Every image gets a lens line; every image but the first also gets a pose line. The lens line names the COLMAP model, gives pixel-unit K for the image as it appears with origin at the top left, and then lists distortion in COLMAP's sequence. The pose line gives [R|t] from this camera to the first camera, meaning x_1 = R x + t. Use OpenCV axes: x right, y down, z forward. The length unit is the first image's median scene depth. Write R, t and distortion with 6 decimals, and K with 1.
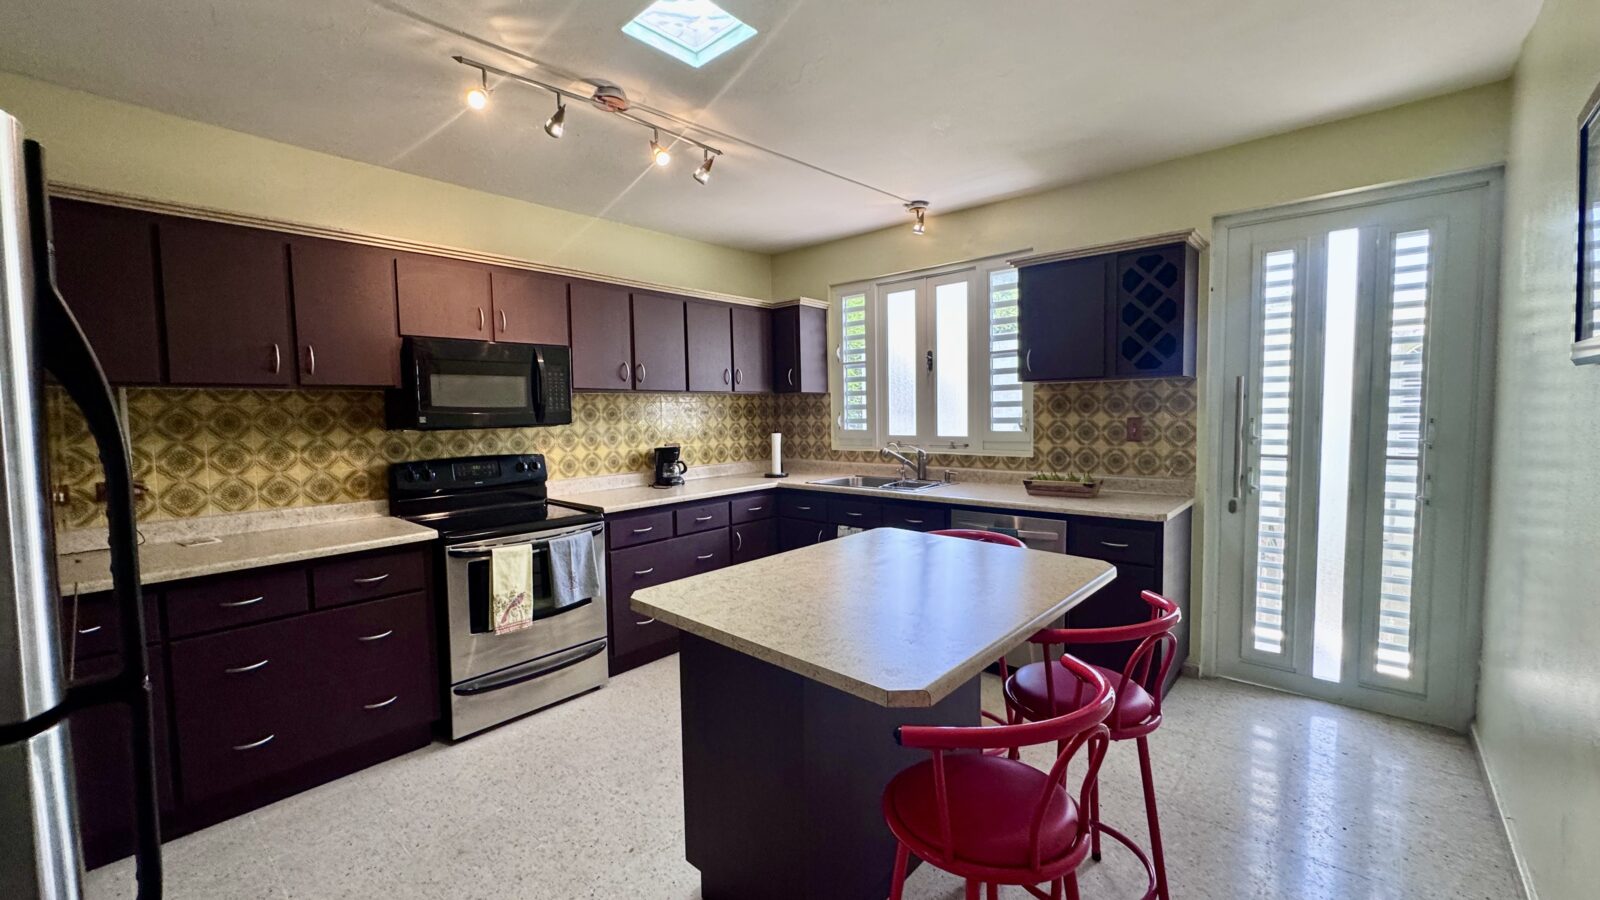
lens RADIAL K [[640.8, 0, 804.4], [0, 640.8, 447.2], [0, 0, 1]] dist [-0.000162, -0.000041]
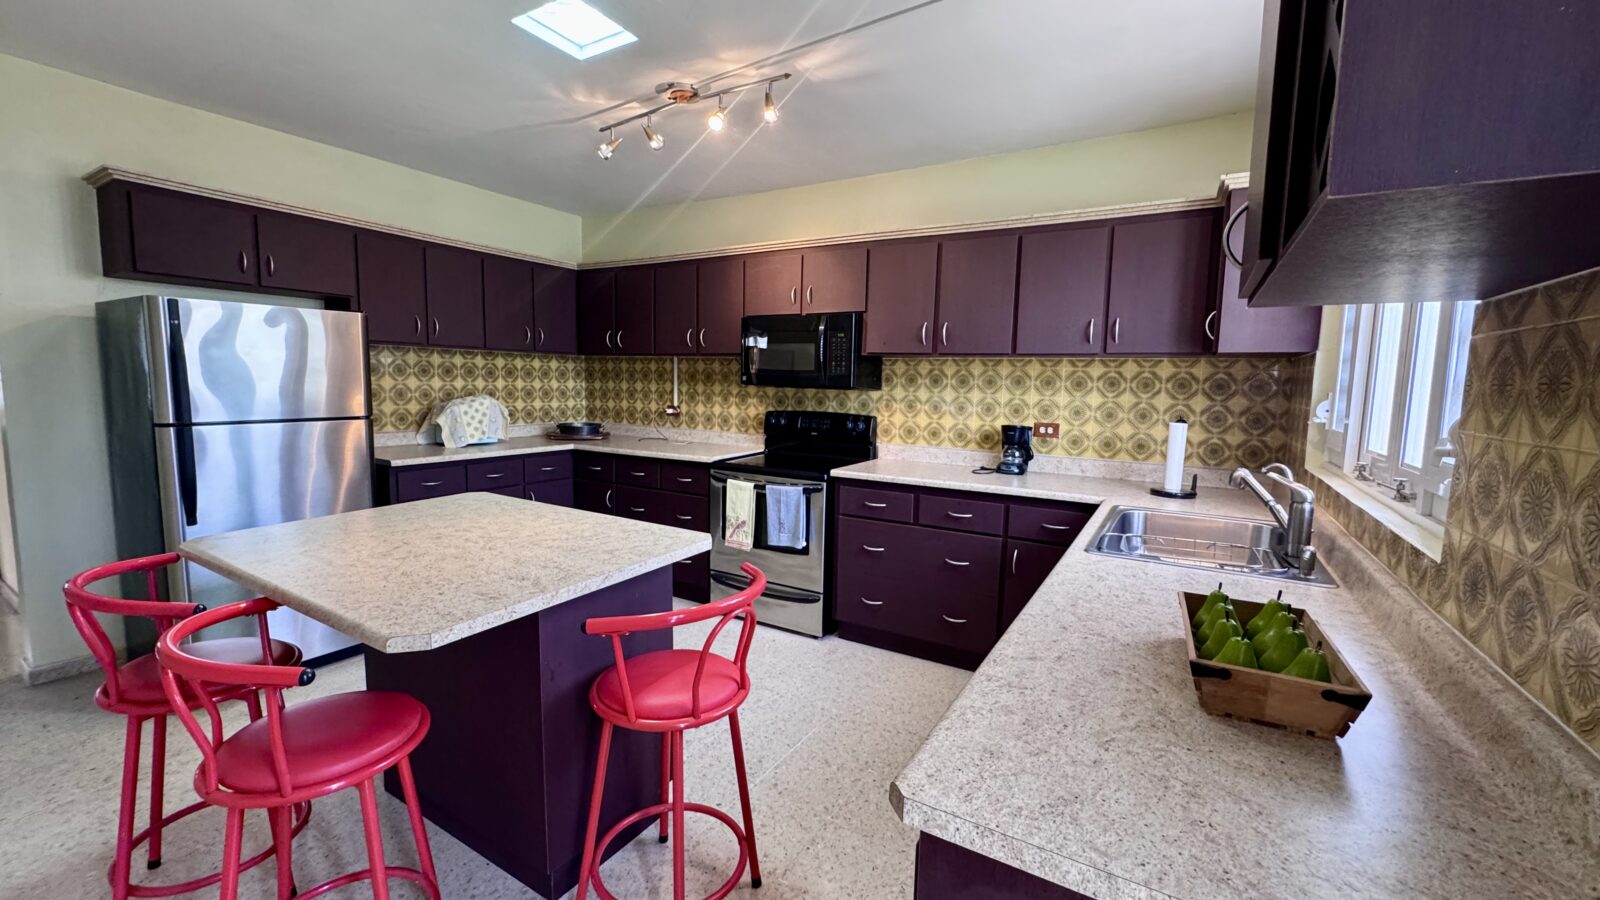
lens RADIAL K [[640.8, 0, 800.7], [0, 640.8, 449.7], [0, 0, 1]] dist [-0.000162, -0.000041]
pose [[0.166328, 0.131240, -0.977298, 0.647038], [-0.079276, 0.989675, 0.119410, -0.054580], [0.982879, 0.057615, 0.175015, 0.743116]]
